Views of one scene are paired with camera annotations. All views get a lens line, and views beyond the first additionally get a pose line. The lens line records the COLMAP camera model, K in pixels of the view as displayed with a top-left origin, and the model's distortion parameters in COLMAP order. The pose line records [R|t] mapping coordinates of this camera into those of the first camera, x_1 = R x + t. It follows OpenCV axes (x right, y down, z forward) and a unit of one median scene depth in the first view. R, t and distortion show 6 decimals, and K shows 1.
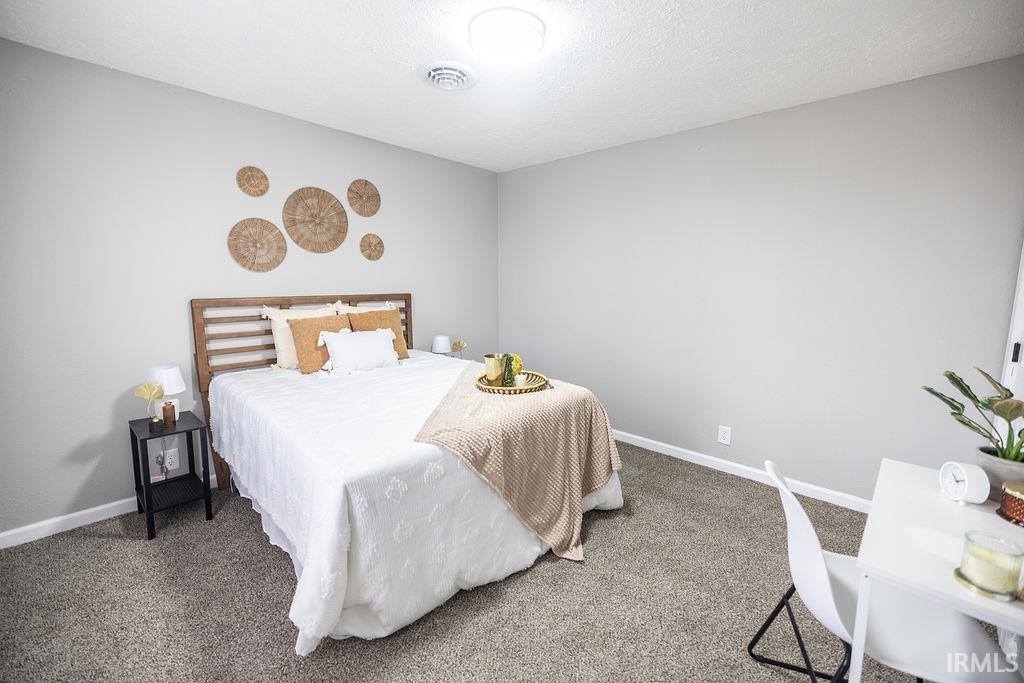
lens RADIAL K [[424.5, 0, 512.1], [0, 424.5, 336.8], [0, 0, 1]] dist [0.001344, 0.000133]
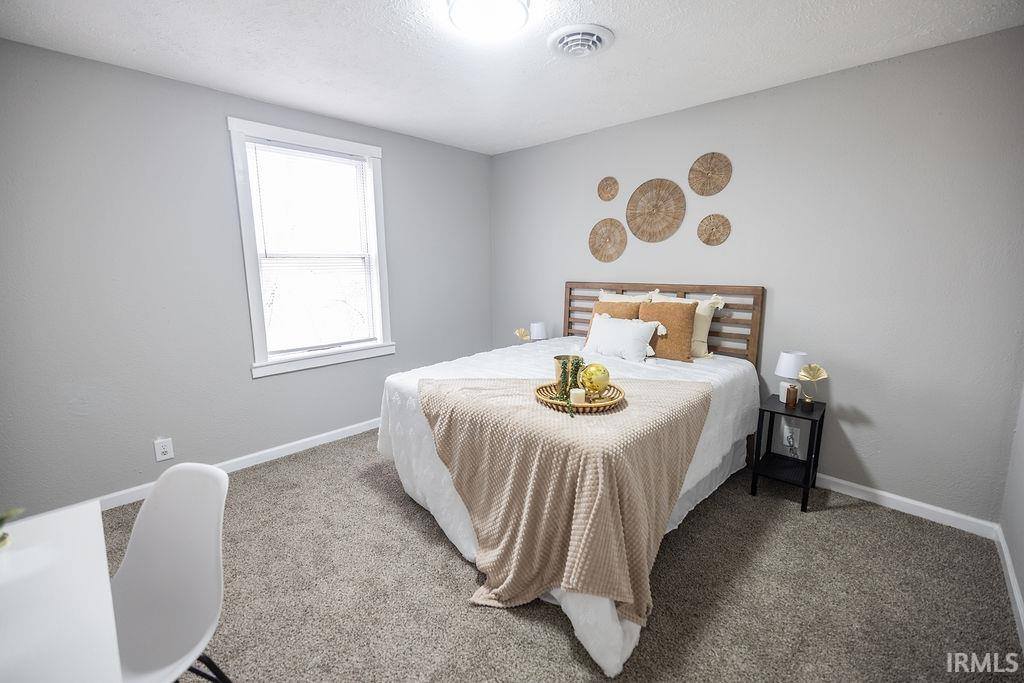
lens RADIAL K [[452.6, 0, 524.7], [0, 452.6, 342.2], [0, 0, 1]] dist [-0.001589, -0.000108]
pose [[-0.028983, 0.156348, -0.987277, 0.727175], [-0.134036, 0.978164, 0.158839, -0.099496], [0.990553, 0.136934, -0.007394, 0.785494]]
